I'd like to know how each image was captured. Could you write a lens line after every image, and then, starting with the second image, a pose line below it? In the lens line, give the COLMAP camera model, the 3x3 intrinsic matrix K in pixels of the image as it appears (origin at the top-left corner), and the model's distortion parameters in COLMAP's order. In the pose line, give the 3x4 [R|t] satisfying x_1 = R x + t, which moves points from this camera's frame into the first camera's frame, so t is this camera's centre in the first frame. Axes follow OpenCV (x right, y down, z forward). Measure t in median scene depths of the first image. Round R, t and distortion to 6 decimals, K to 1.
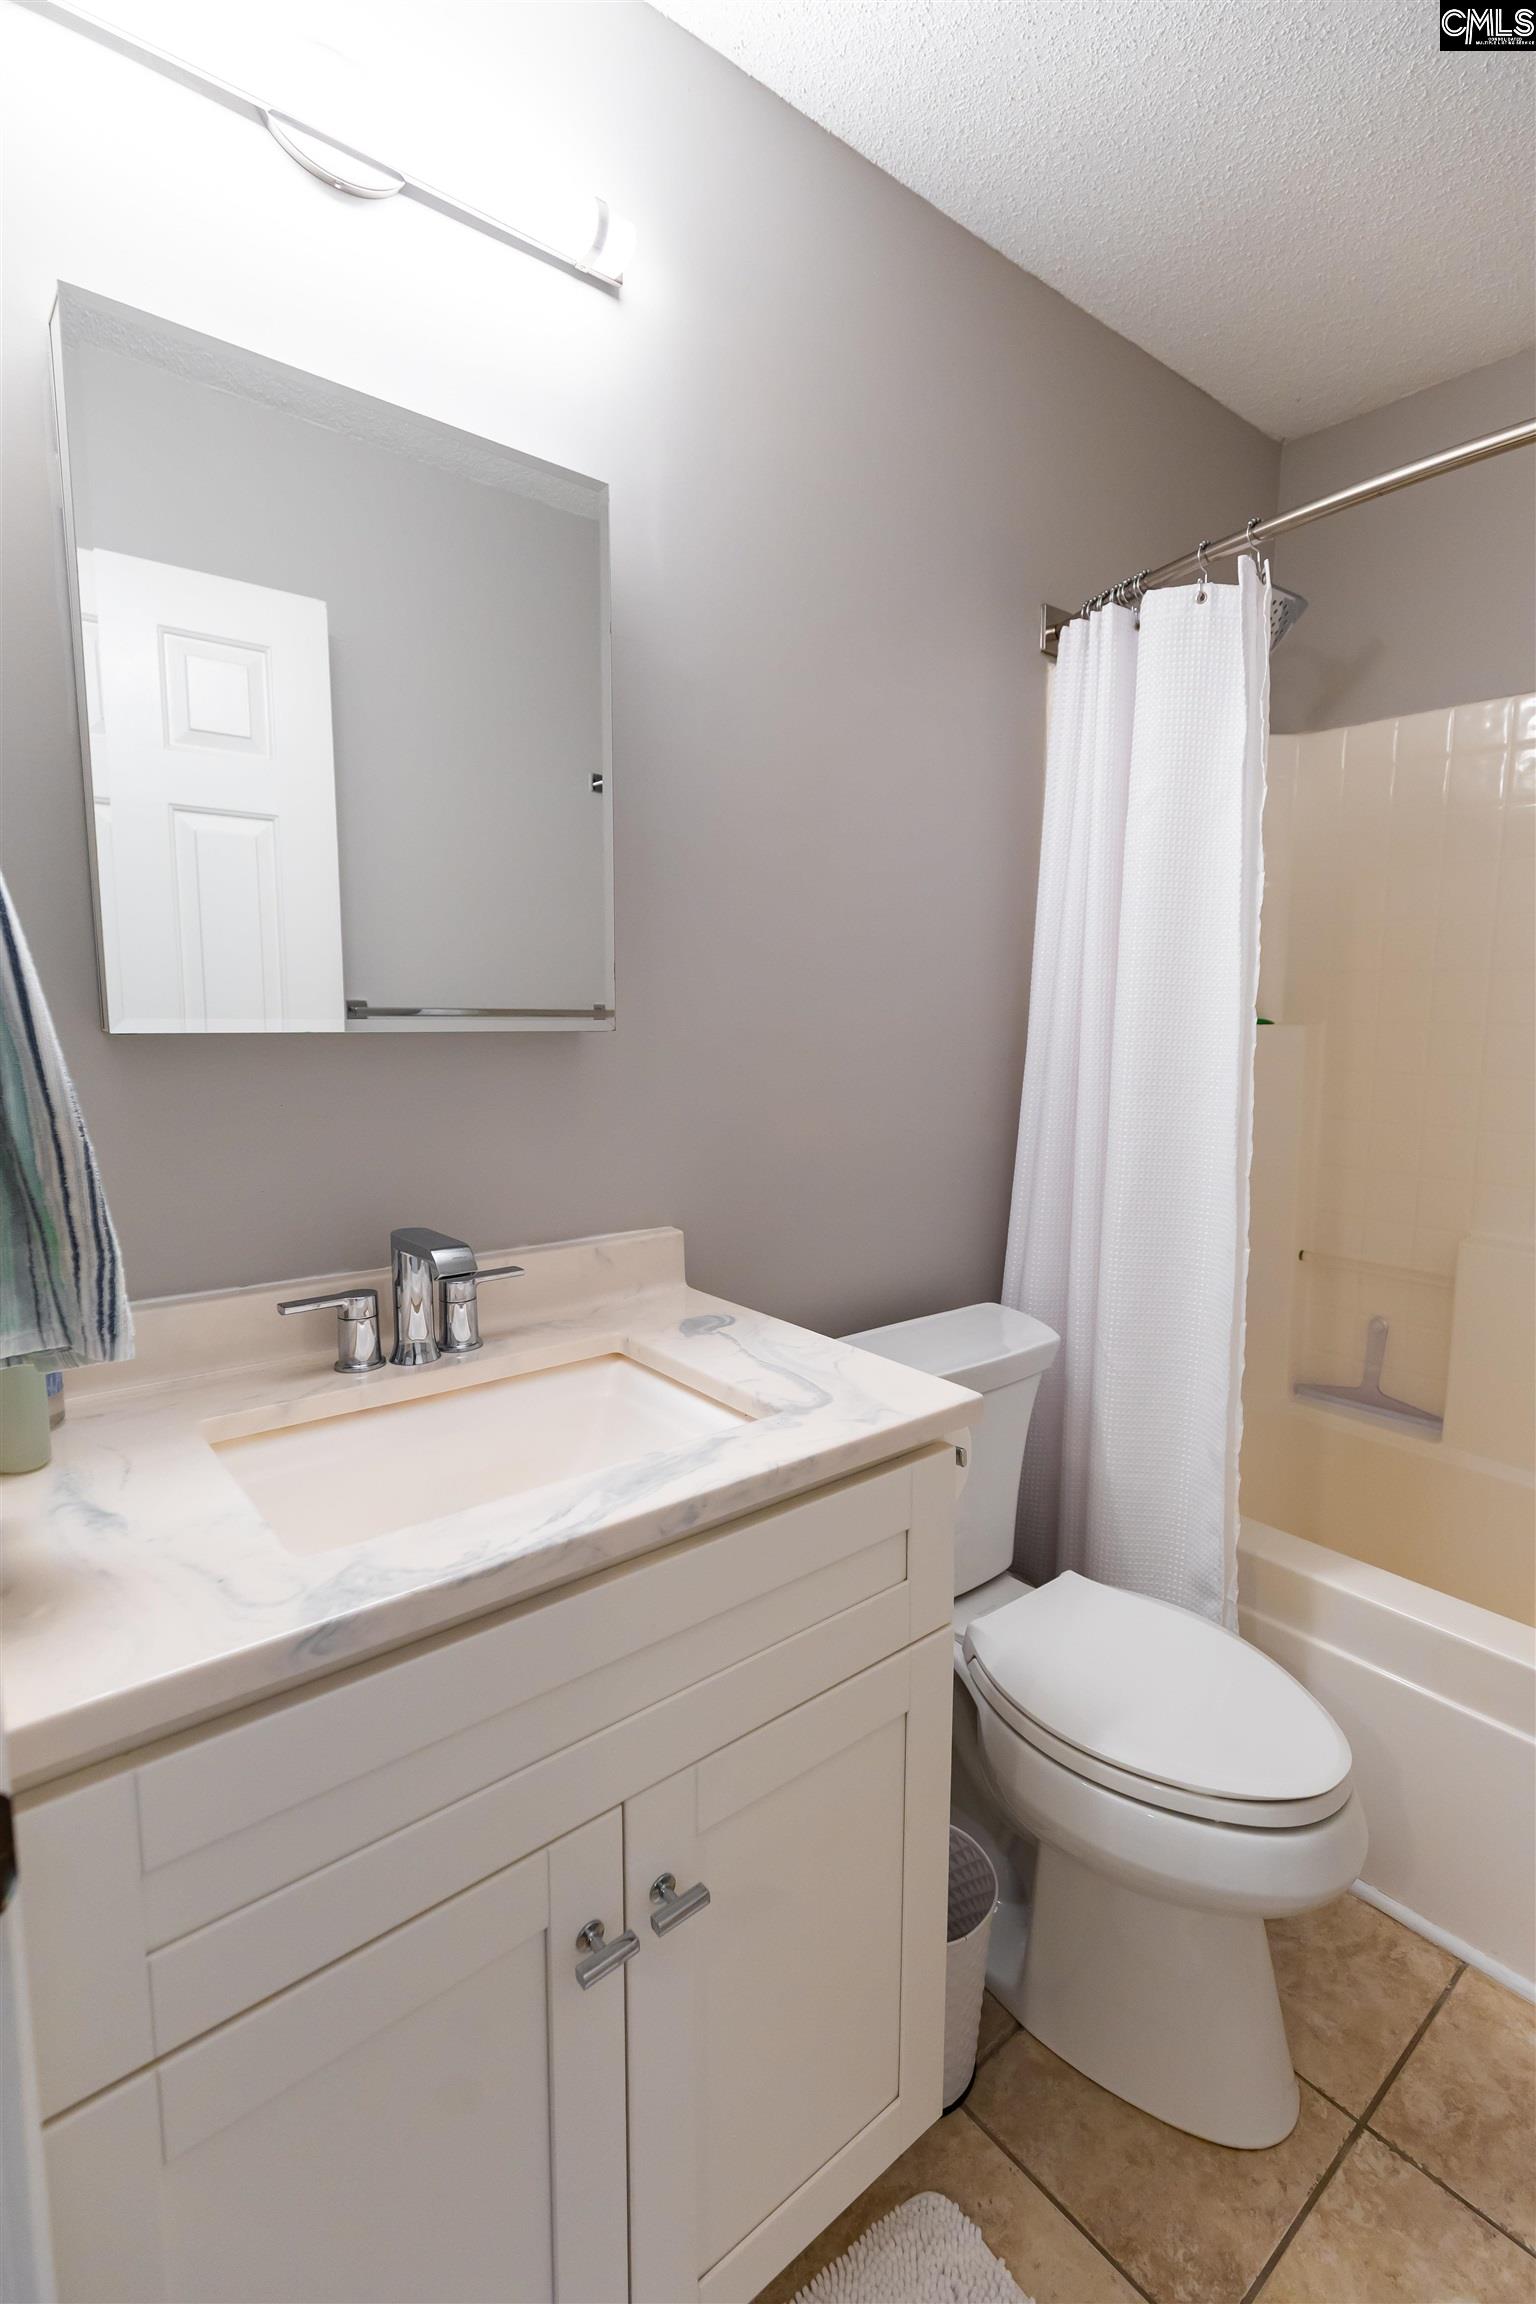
lens RADIAL K [[1062.6, 0, 780.7], [0, 1062.6, 1142.2], [0, 0, 1]] dist [0.003370, 0.000078]
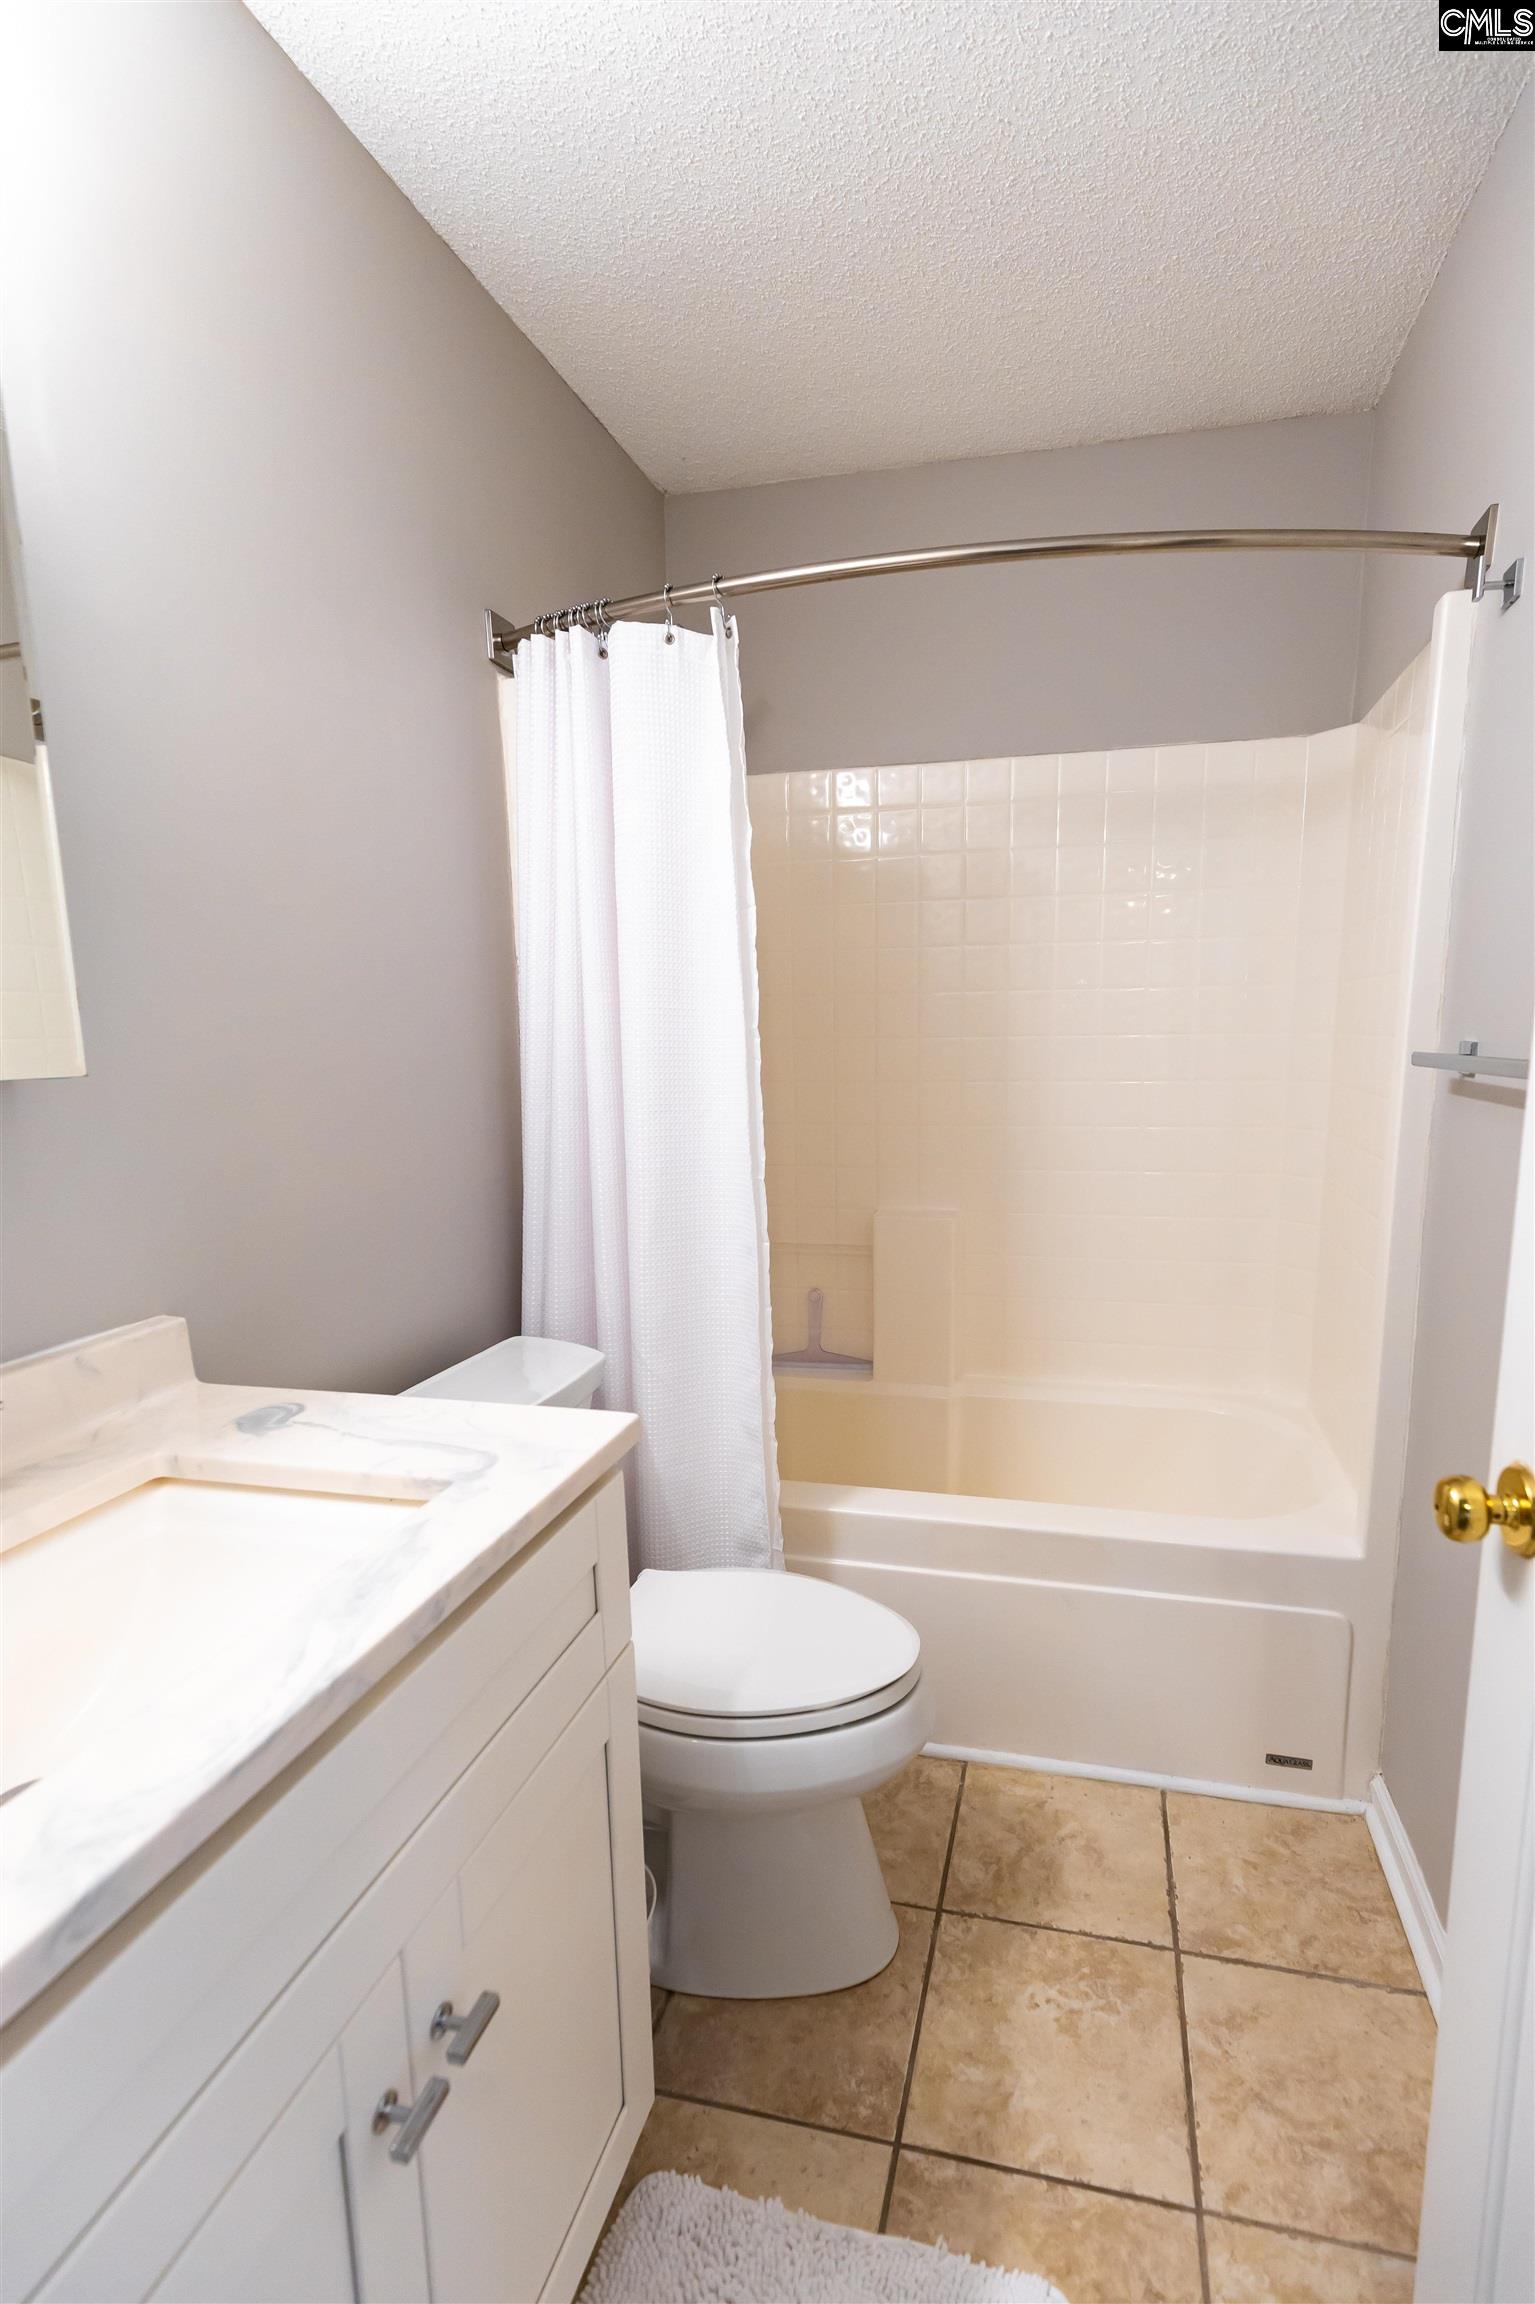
lens RADIAL K [[1062.6, 0, 837.1], [0, 1062.6, 1219.1], [0, 0, 1]] dist [0.003370, 0.000078]
pose [[0.806870, -0.126774, 0.576966, -0.164028], [0.098099, 0.991895, 0.080757, -0.009469], [-0.582527, -0.008561, 0.812766, 0.043699]]
